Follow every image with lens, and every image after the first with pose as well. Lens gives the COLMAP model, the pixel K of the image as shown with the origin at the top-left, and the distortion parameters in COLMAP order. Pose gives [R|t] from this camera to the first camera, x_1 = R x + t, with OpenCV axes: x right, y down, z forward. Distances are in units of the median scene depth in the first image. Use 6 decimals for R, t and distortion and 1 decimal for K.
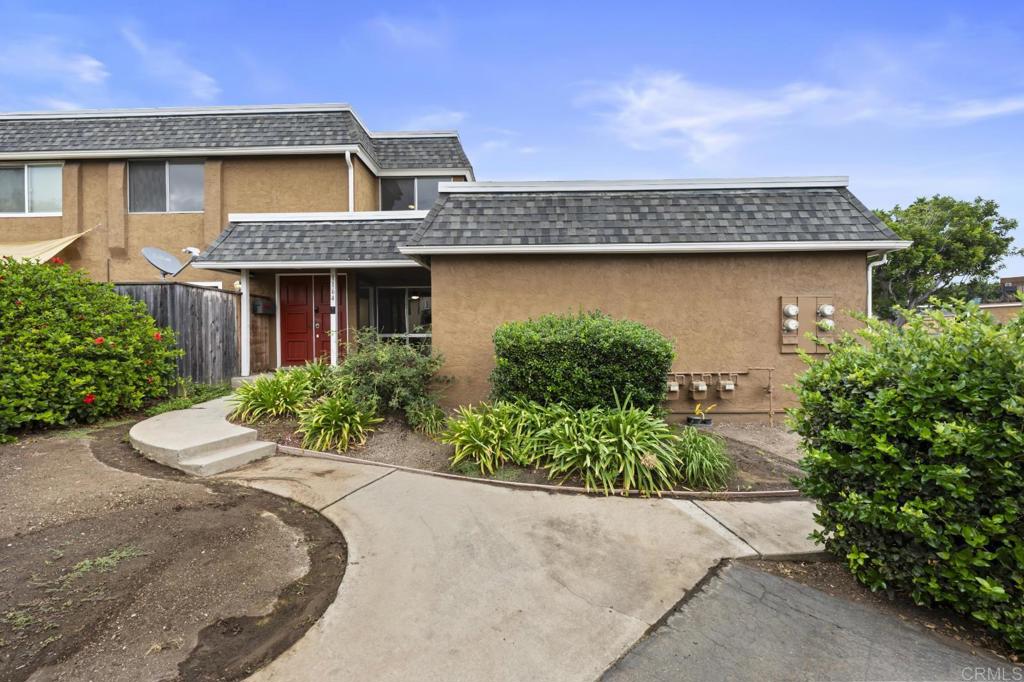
lens RADIAL K [[404.1, 0, 515.9], [0, 404.1, 342.3], [0, 0, 1]] dist [0.000132, -0.000118]
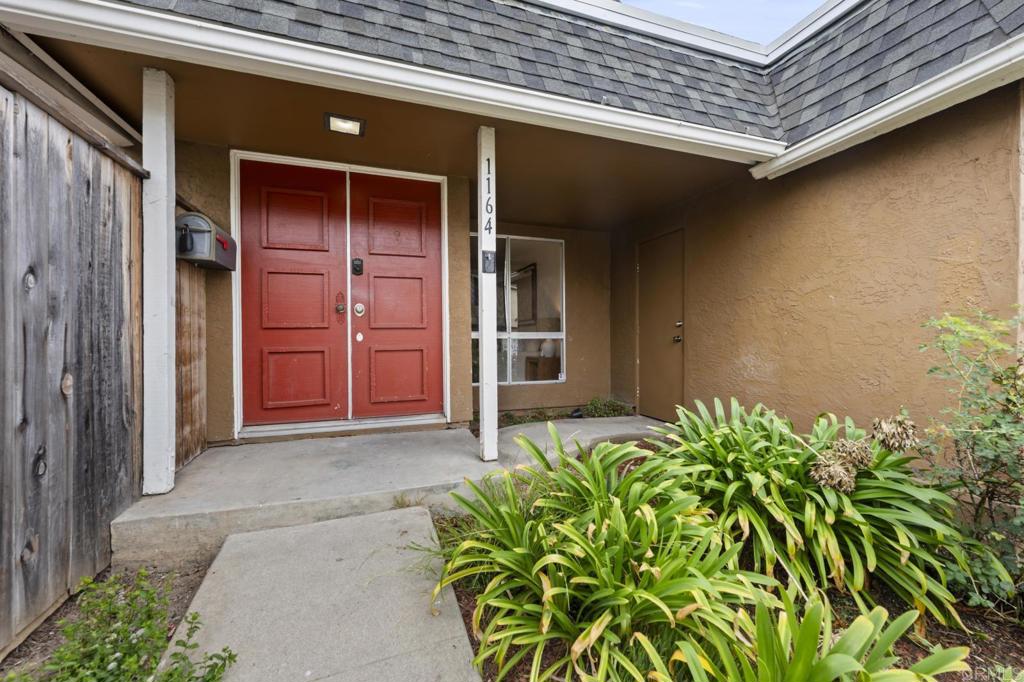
lens RADIAL K [[404.1, 0, 510.7], [0, 404.1, 337.2], [0, 0, 1]] dist [0.000132, -0.000118]
pose [[0.932356, -0.002118, 0.361535, -0.593166], [0.003924, 0.999983, -0.004263, -0.015903], [-0.361520, 0.005393, 0.932349, 0.722249]]
